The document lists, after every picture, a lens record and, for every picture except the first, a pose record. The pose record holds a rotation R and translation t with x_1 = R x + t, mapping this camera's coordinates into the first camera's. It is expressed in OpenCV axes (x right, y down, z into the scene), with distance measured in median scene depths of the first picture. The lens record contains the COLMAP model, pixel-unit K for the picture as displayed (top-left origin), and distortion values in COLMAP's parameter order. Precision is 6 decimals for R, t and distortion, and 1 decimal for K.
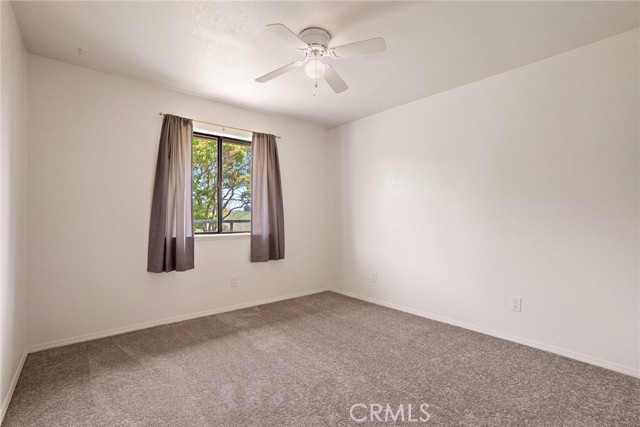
lens RADIAL K [[296.2, 0, 310.3], [0, 296.2, 214.1], [0, 0, 1]] dist [-0.034762, -0.000029]
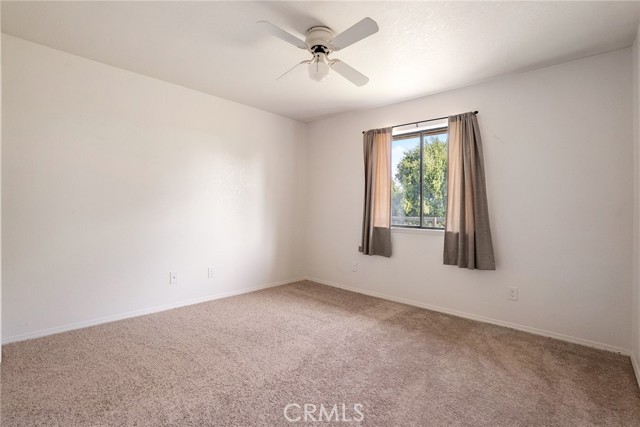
lens RADIAL K [[296.2, 0, 310.3], [0, 296.2, 214.1], [0, 0, 1]] dist [-0.034762, -0.000029]
pose [[0.155198, 0.019058, -0.987700, 0.668278], [-0.007237, 0.999809, 0.018154, 0.001368], [0.987857, 0.004330, 0.155306, 0.505711]]
